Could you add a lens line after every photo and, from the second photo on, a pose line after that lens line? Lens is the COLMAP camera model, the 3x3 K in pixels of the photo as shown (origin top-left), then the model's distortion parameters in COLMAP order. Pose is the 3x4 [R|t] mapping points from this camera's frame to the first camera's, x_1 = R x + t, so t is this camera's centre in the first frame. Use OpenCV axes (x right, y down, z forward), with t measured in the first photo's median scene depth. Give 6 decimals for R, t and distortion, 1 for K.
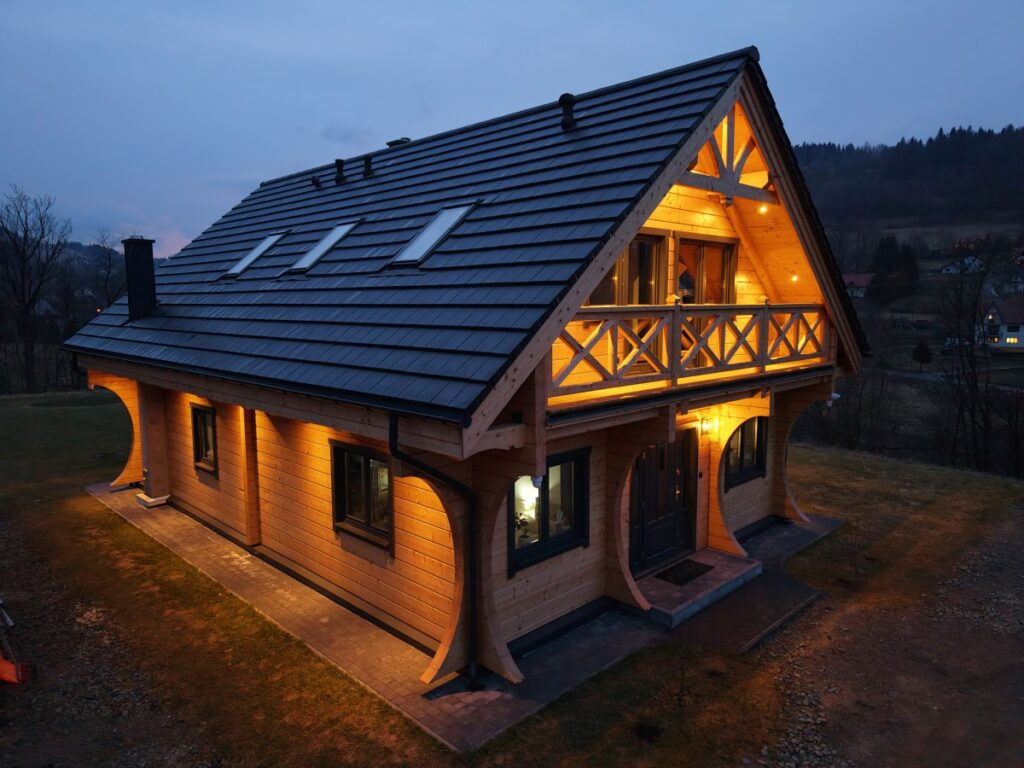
lens RADIAL K [[697.1, 0, 512.0], [0, 697.1, 384.0], [0, 0, 1]] dist [-0.020697, 0.000614]
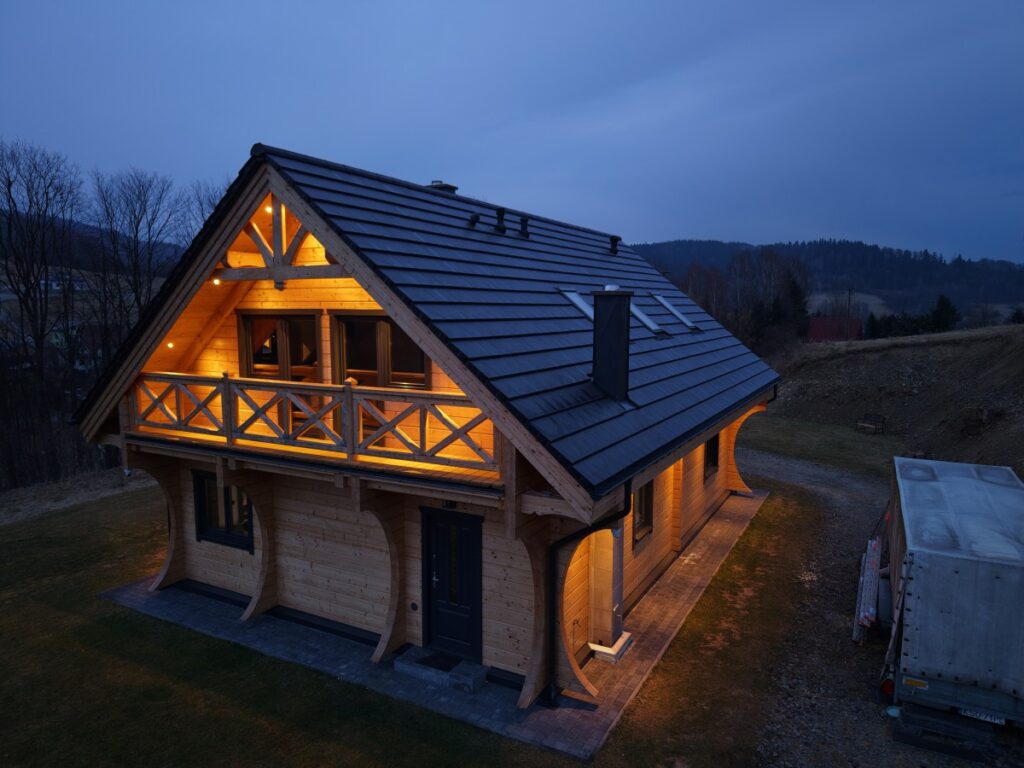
lens RADIAL K [[697.1, 0, 512.0], [0, 697.1, 384.0], [0, 0, 1]] dist [-0.020697, 0.000614]
pose [[0.294840, 0.110884, -0.949091, 1.511992], [-0.116018, 0.990050, 0.079627, -0.253102], [0.948477, 0.086634, 0.304771, 1.078785]]
